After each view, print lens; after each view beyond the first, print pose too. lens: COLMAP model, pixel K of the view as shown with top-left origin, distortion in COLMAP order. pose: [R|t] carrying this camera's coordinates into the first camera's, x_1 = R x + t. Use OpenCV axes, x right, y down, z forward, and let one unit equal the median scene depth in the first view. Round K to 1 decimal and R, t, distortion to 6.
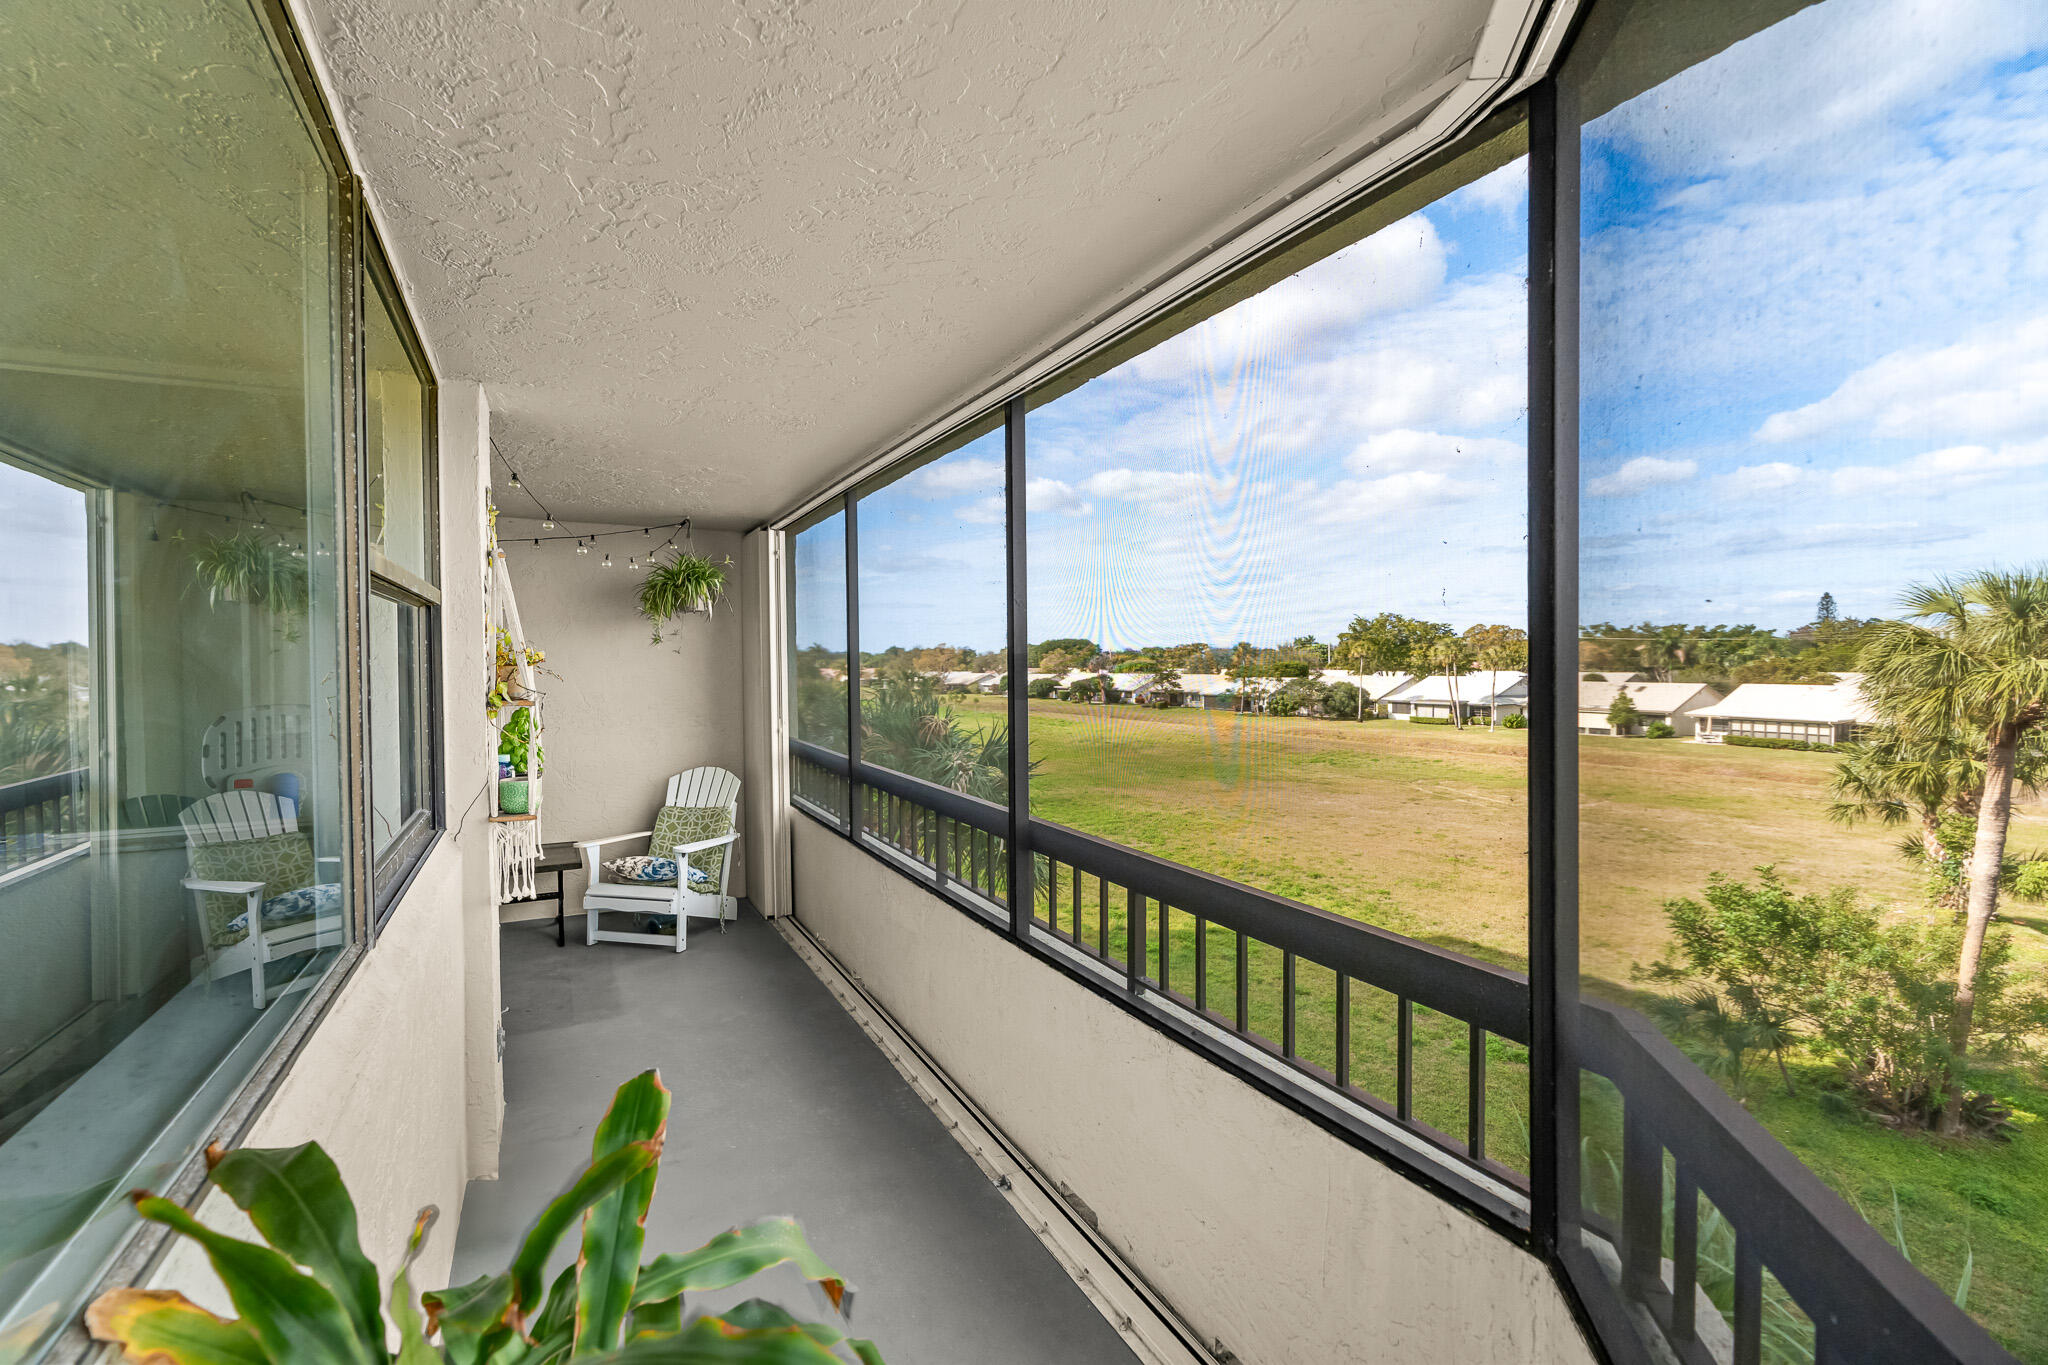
lens RADIAL K [[934.5, 0, 1017.3], [0, 934.5, 679.4], [0, 0, 1]] dist [-0.002096, -0.000201]
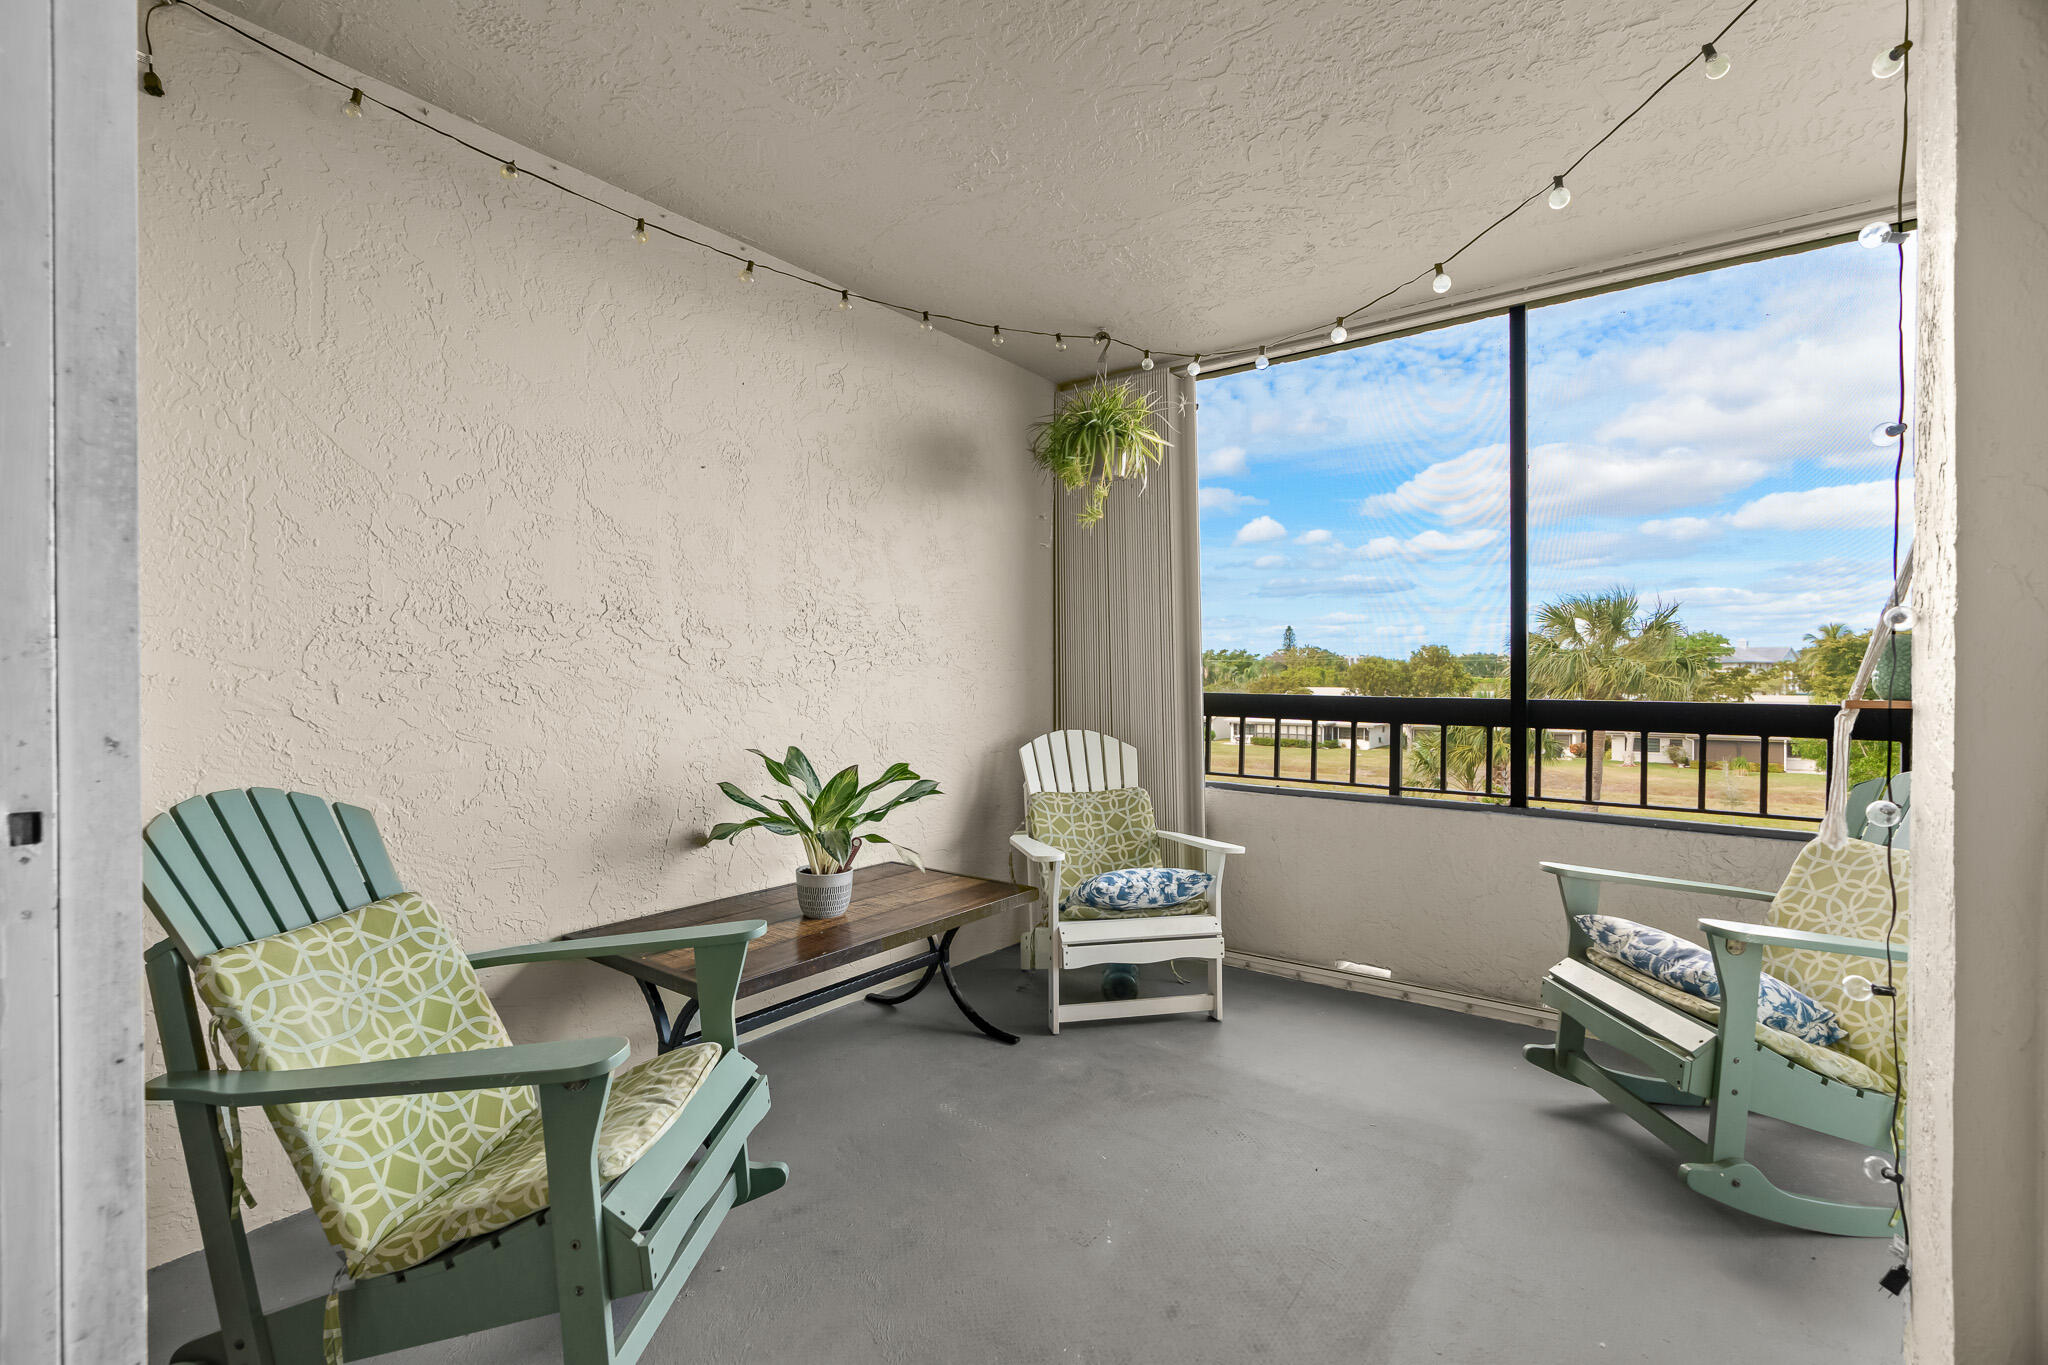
lens RADIAL K [[930.7, 0, 1038.9], [0, 930.7, 672.5], [0, 0, 1]] dist [-0.003553, 0.000512]
pose [[0.892306, 0.011506, 0.451284, -0.656668], [-0.000599, 0.999704, -0.024306, 0.071676], [-0.451431, 0.021418, 0.892049, 0.450155]]
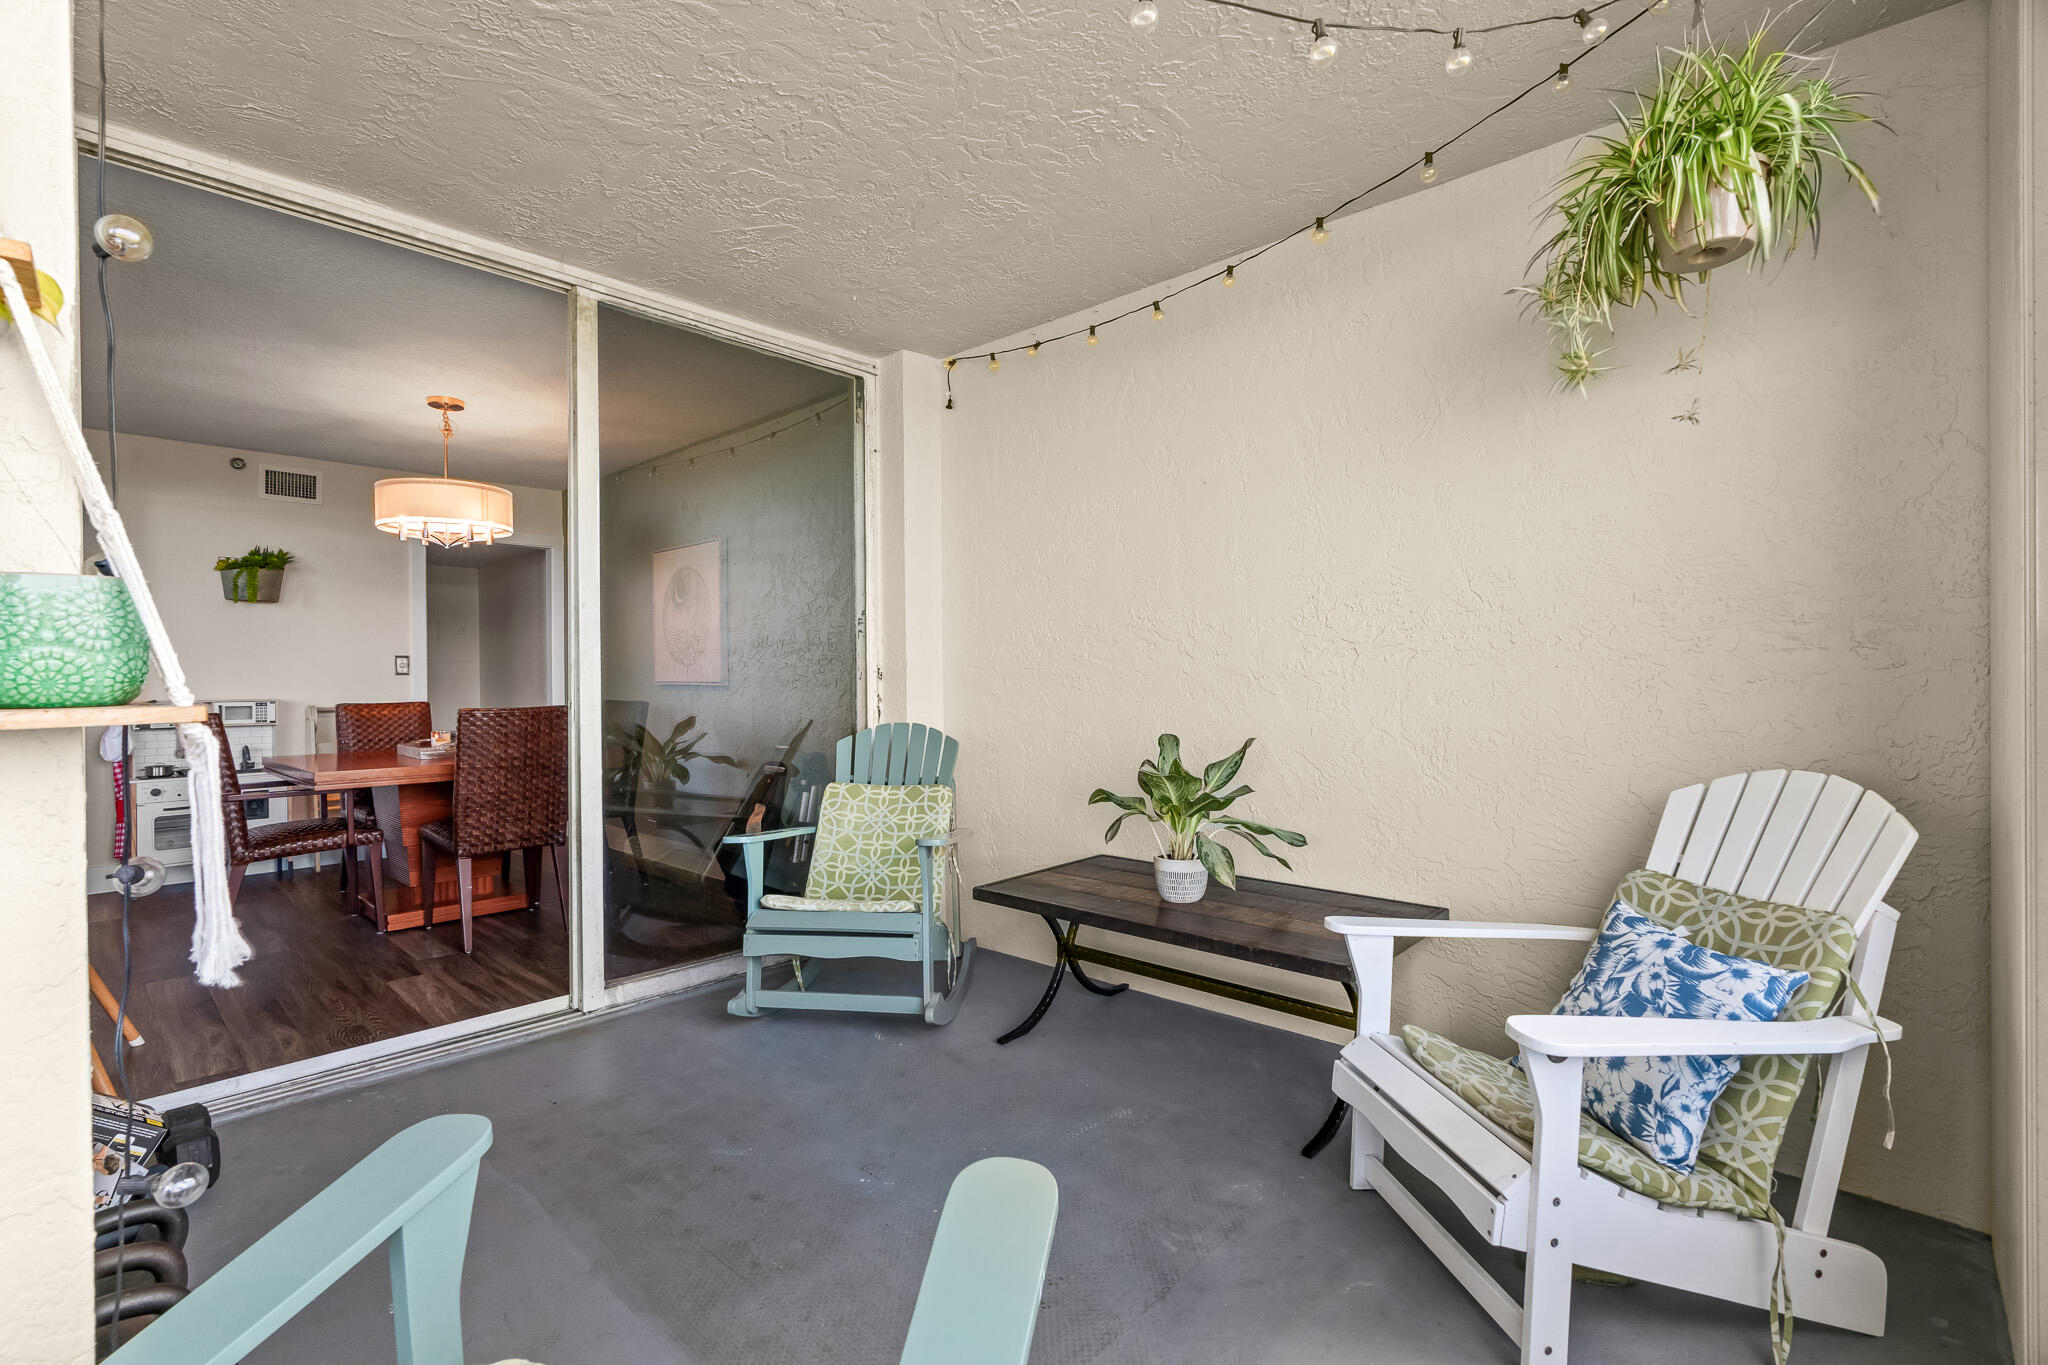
lens RADIAL K [[934.5, 0, 1017.3], [0, 934.5, 679.4], [0, 0, 1]] dist [-0.002096, -0.000201]
pose [[0.334980, 0.009567, -0.942177, -0.129560], [-0.012960, 0.999901, 0.005546, 0.066534], [0.942136, 0.010353, 0.335071, 0.667444]]
